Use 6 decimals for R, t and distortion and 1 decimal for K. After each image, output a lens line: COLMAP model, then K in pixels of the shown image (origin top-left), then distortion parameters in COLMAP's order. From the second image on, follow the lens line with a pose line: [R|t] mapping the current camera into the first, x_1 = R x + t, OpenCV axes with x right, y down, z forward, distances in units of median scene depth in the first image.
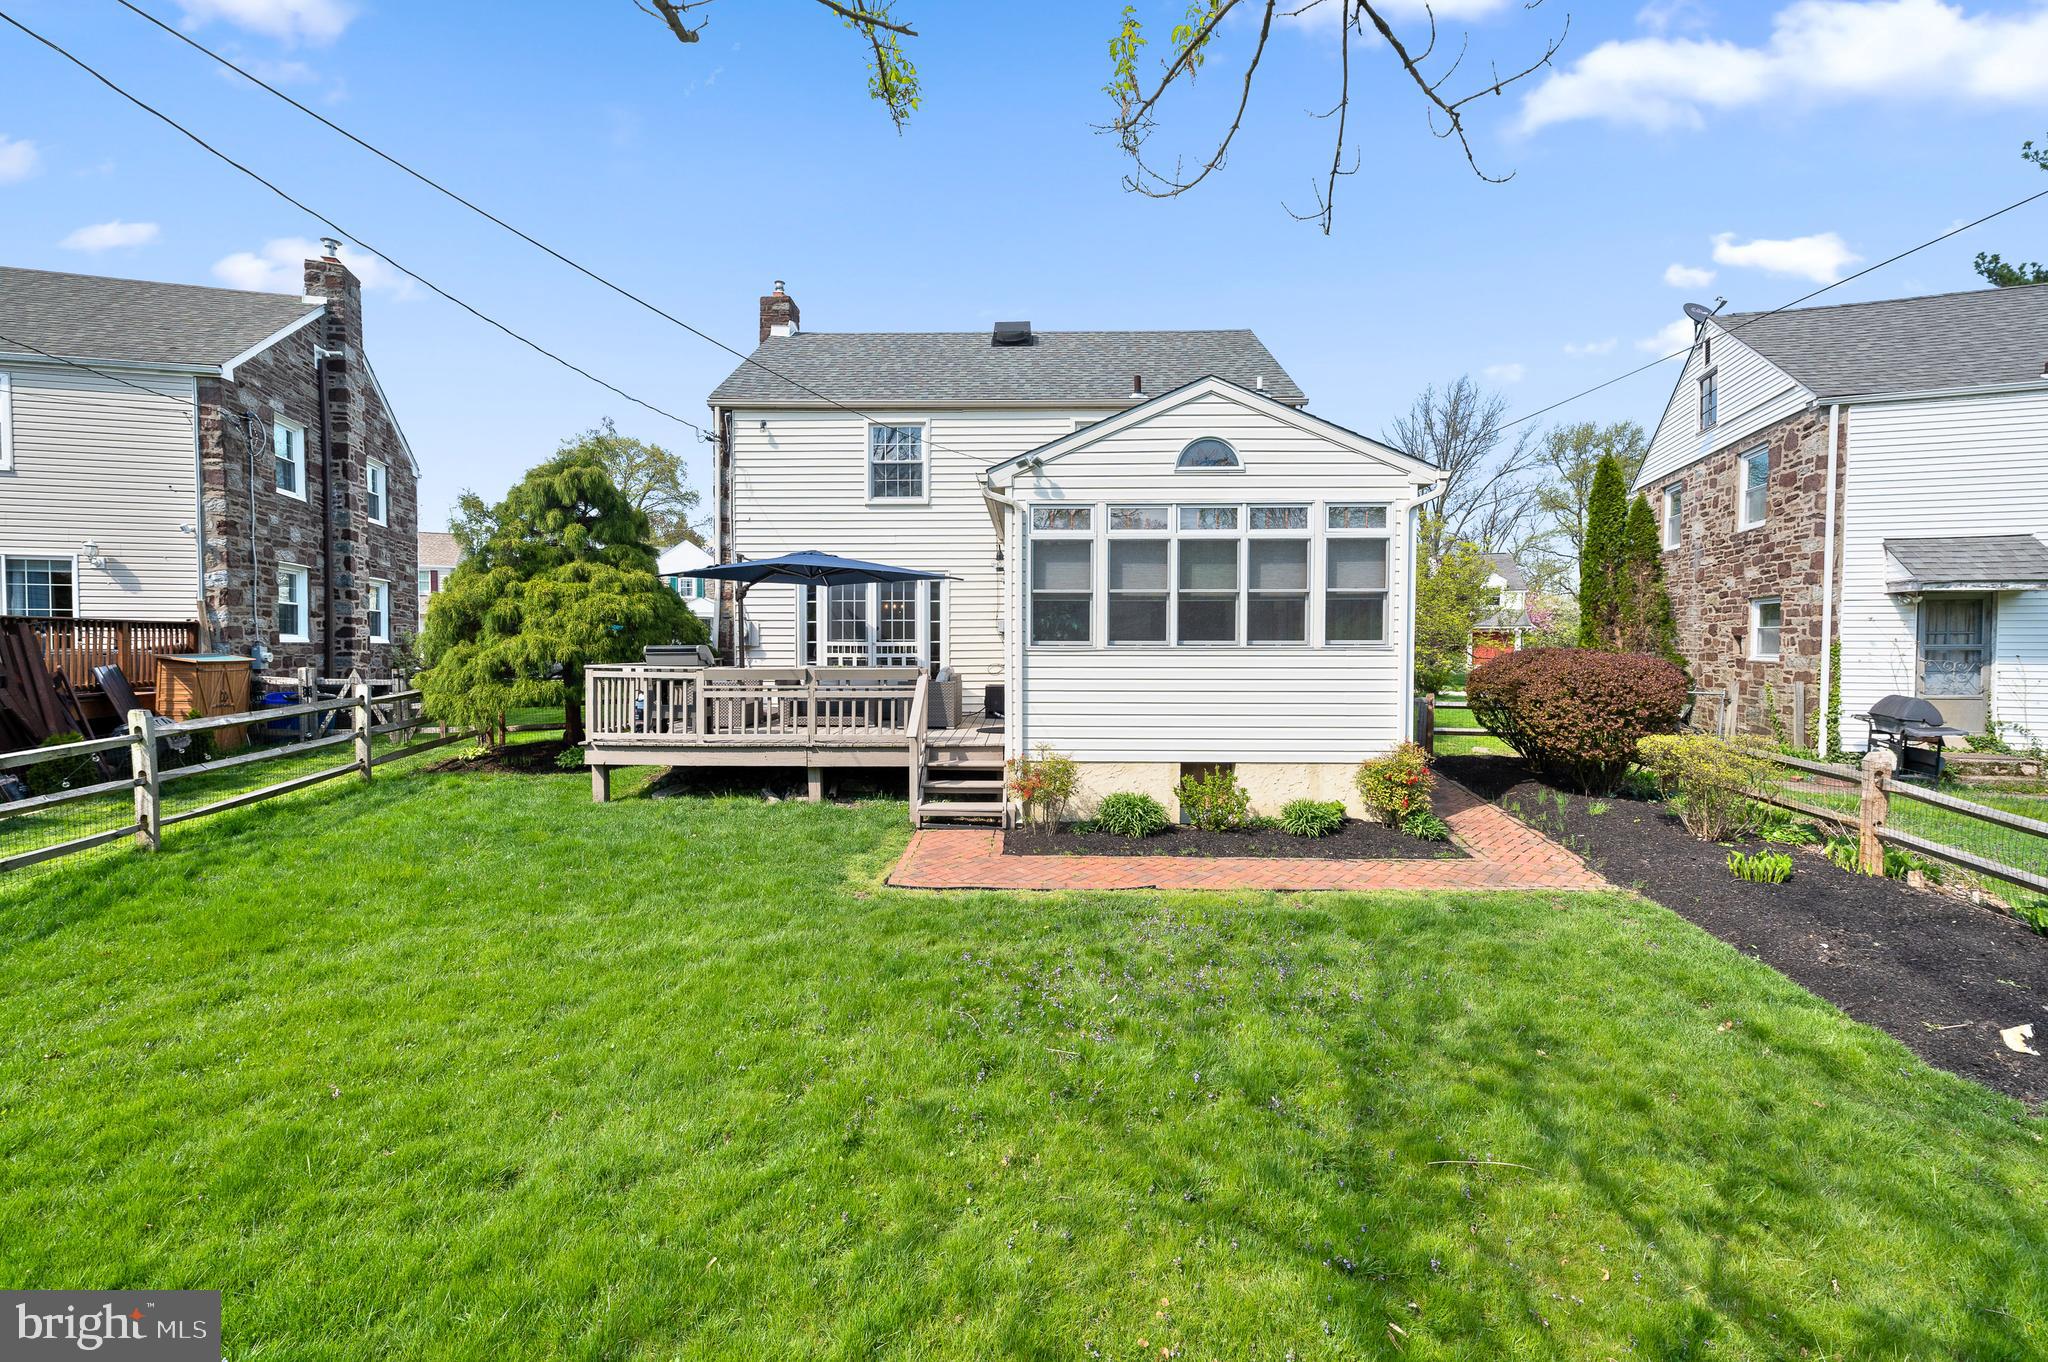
lens RADIAL K [[825.3, 0, 1025.6], [0, 825.3, 673.1], [0, 0, 1]] dist [-0.001249, -0.000086]
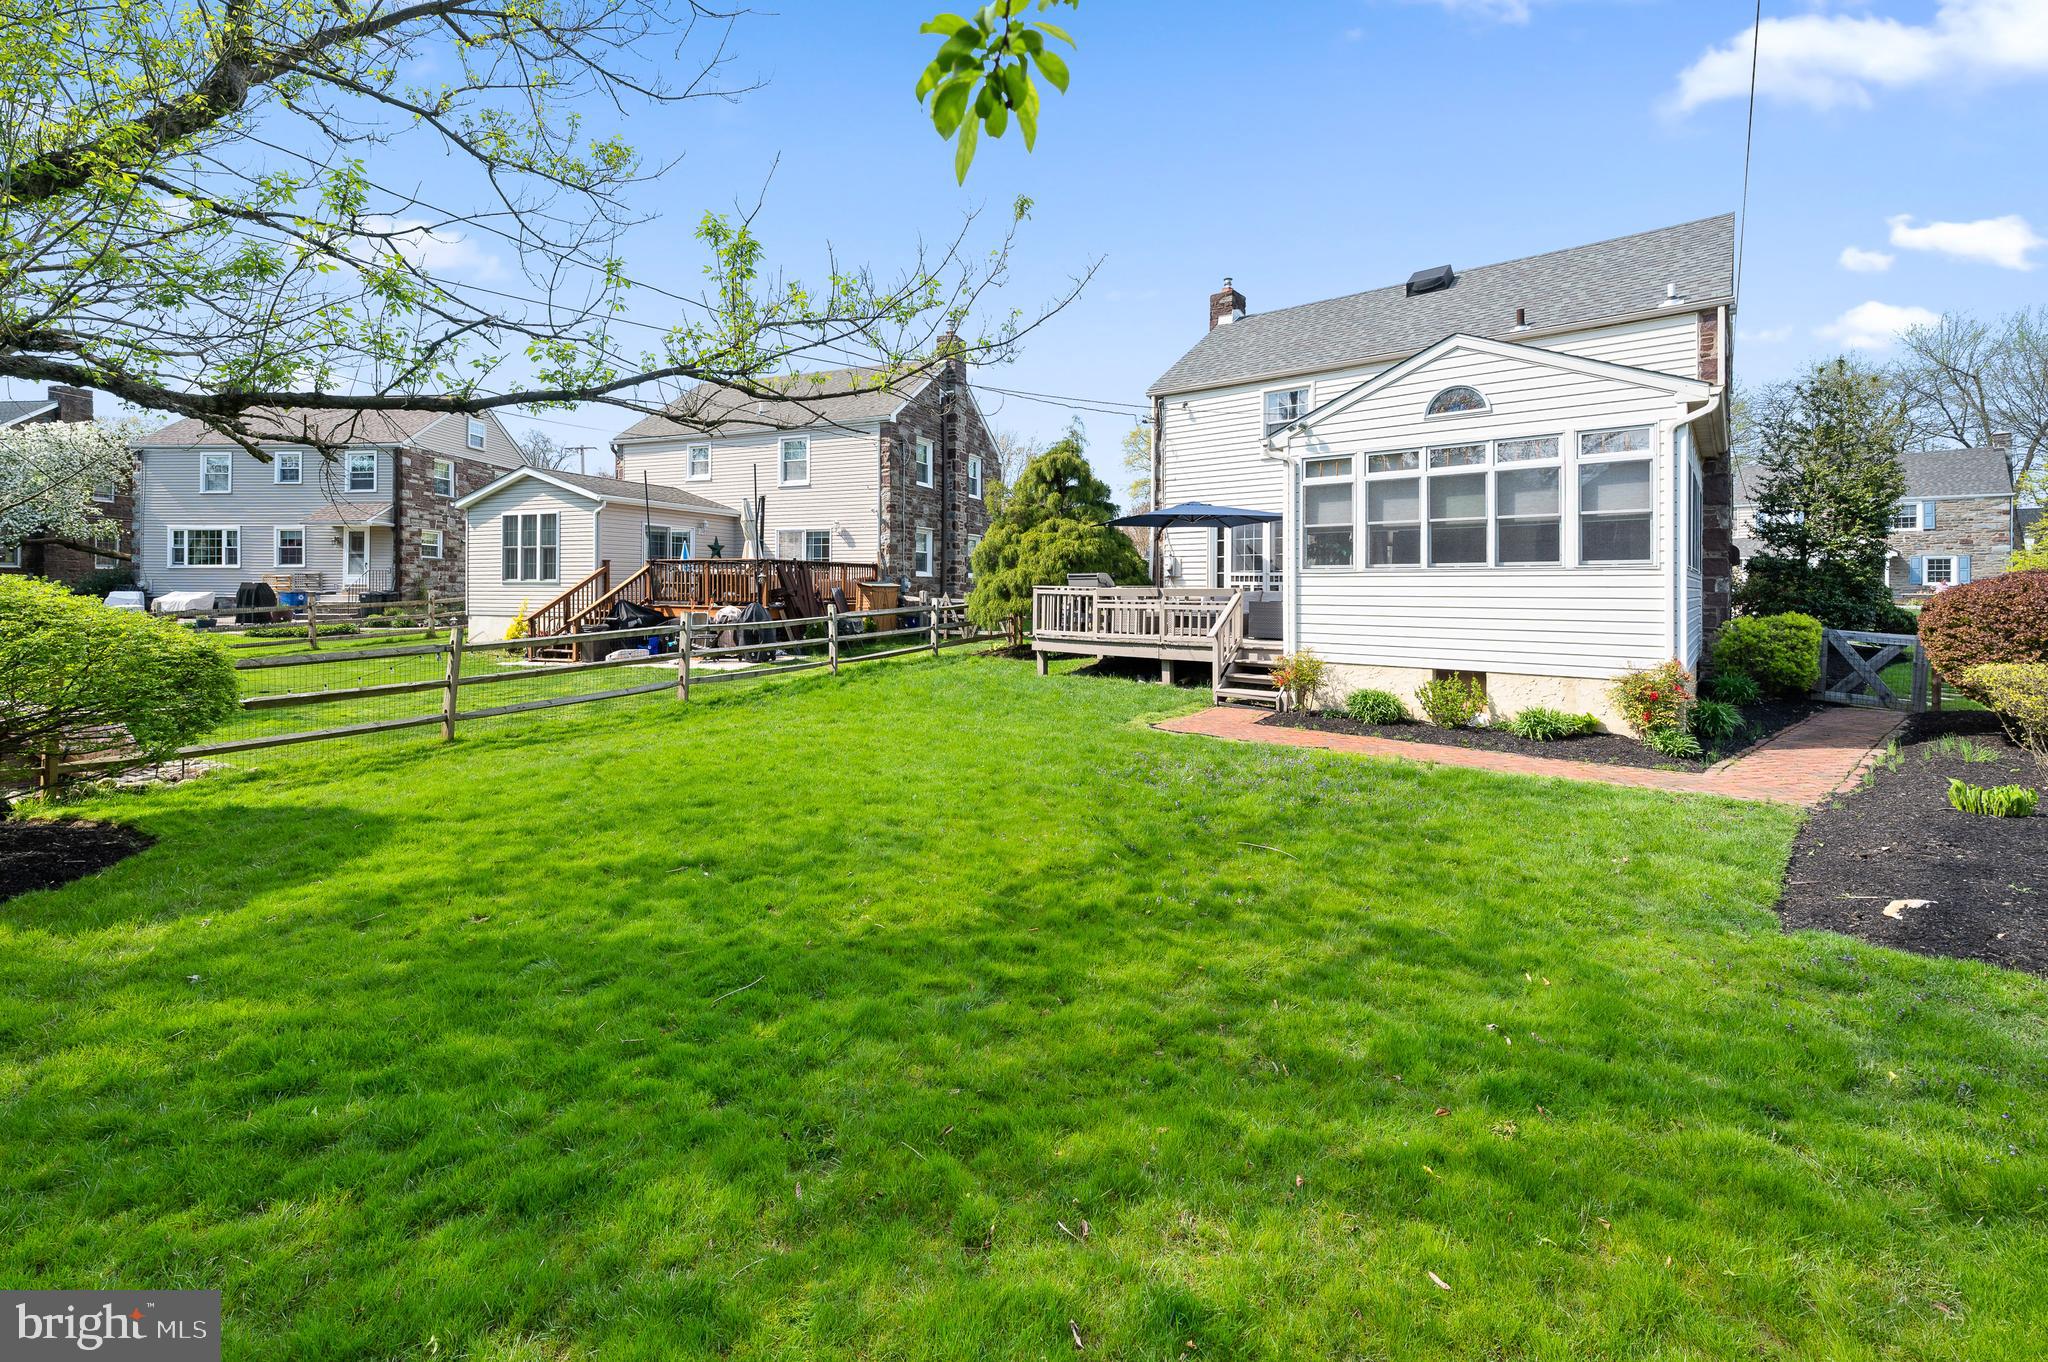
lens RADIAL K [[825.3, 0, 1046.1], [0, 825.3, 587.0], [0, 0, 1]] dist [-0.001249, -0.000086]
pose [[0.803472, 0.000854, -0.595342, 0.333966], [-0.020817, 0.999428, -0.026661, 0.027239], [0.594979, 0.033814, 0.803030, -0.189716]]
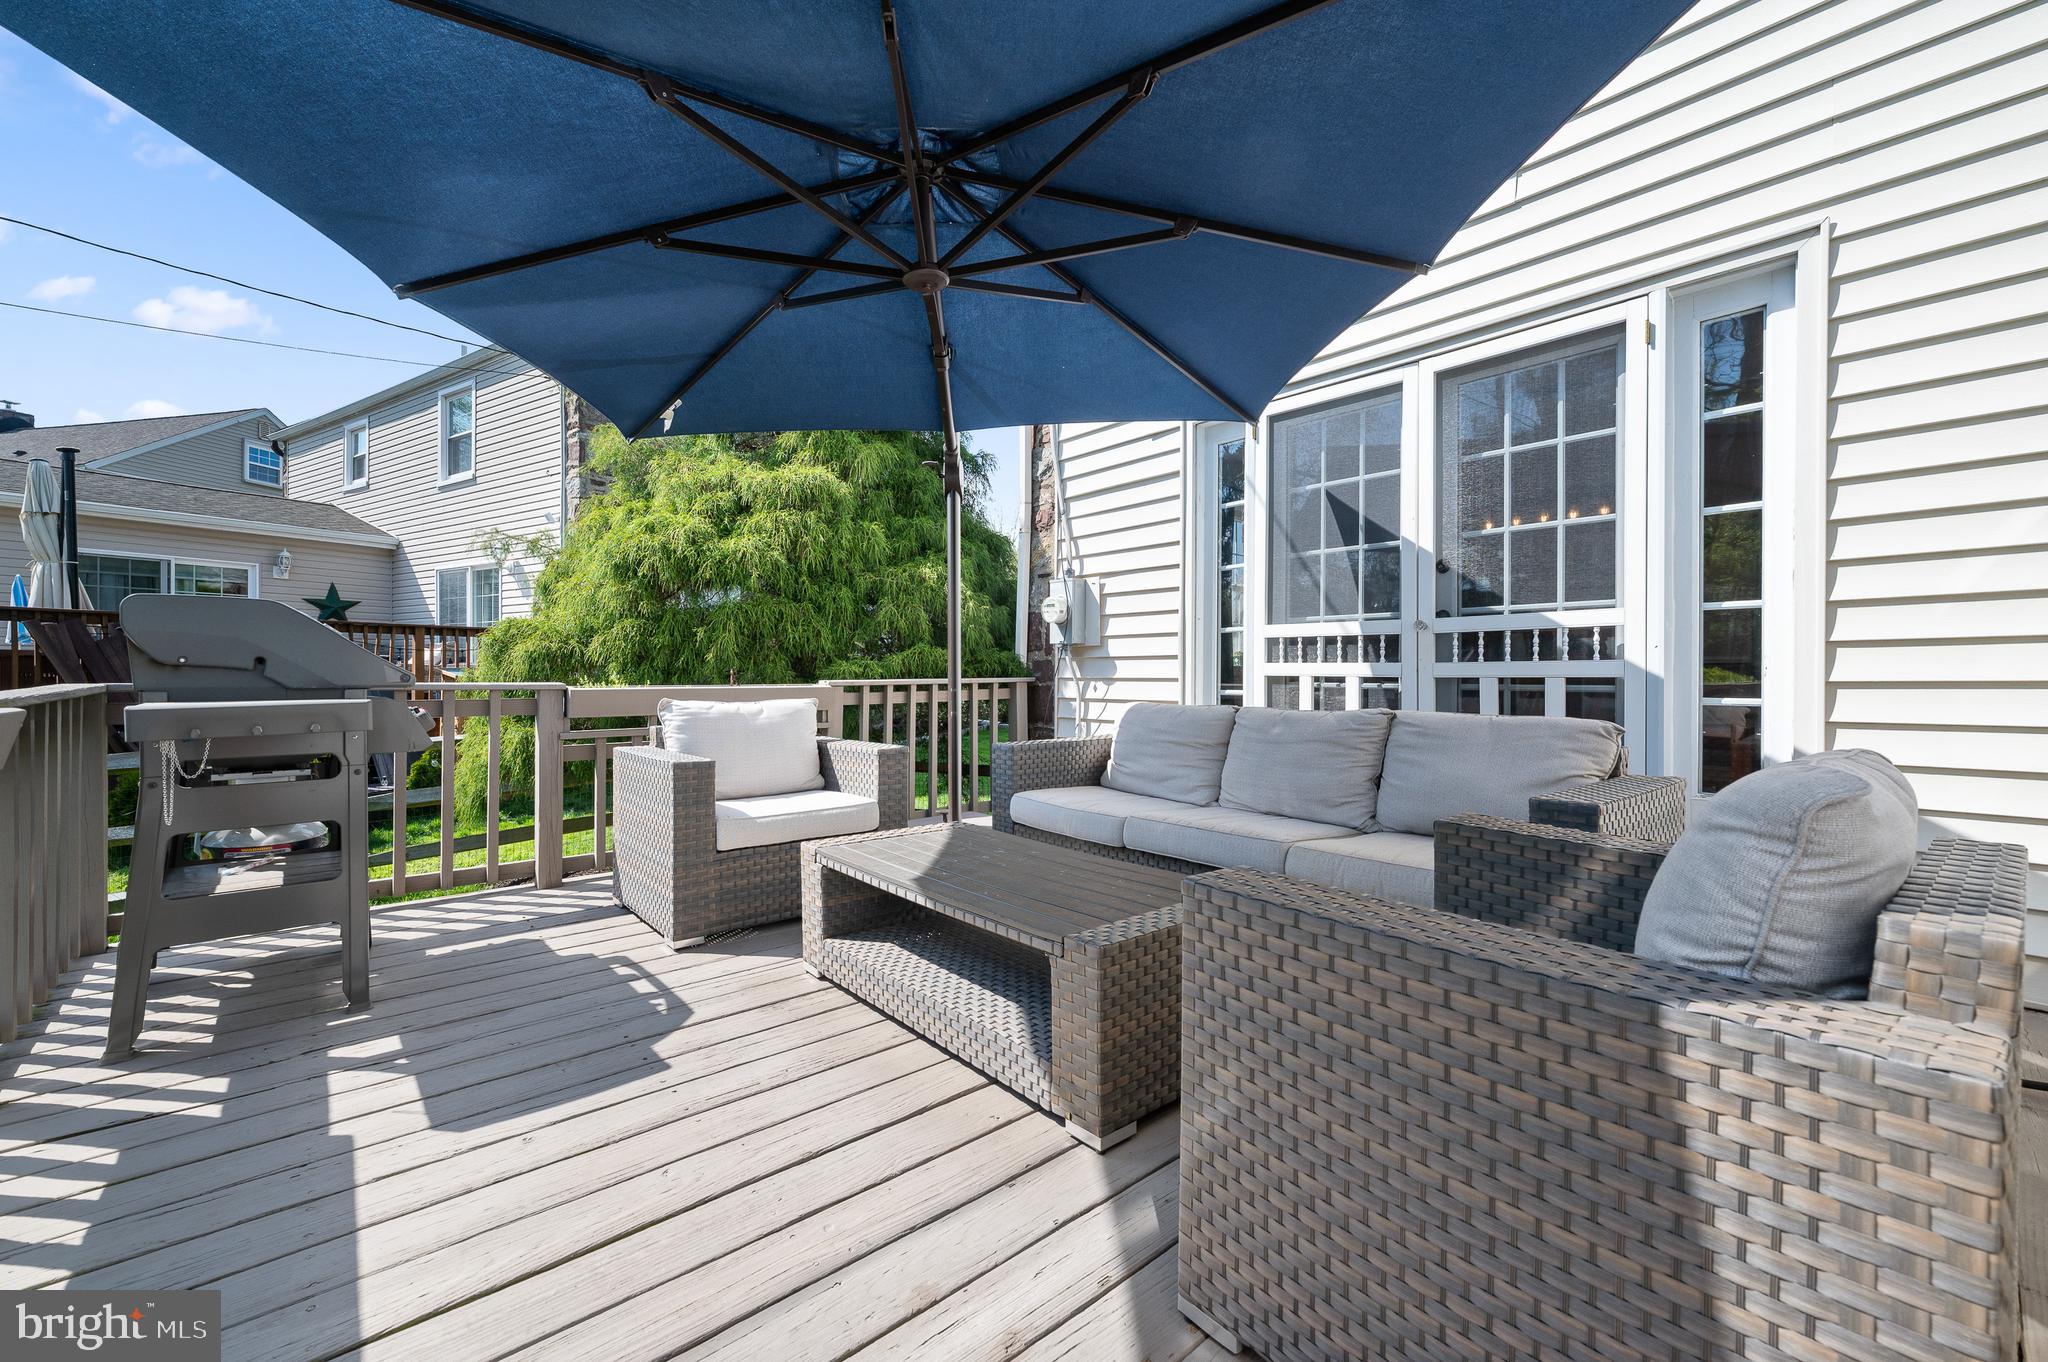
lens RADIAL K [[825.3, 0, 1030.8], [0, 825.3, 672.1], [0, 0, 1]] dist [-0.001249, -0.000086]
pose [[0.682547, -0.000978, -0.730841, -0.096632], [-0.025440, 0.999361, -0.025096, -0.013683], [0.730399, 0.035722, 0.682086, 0.900440]]
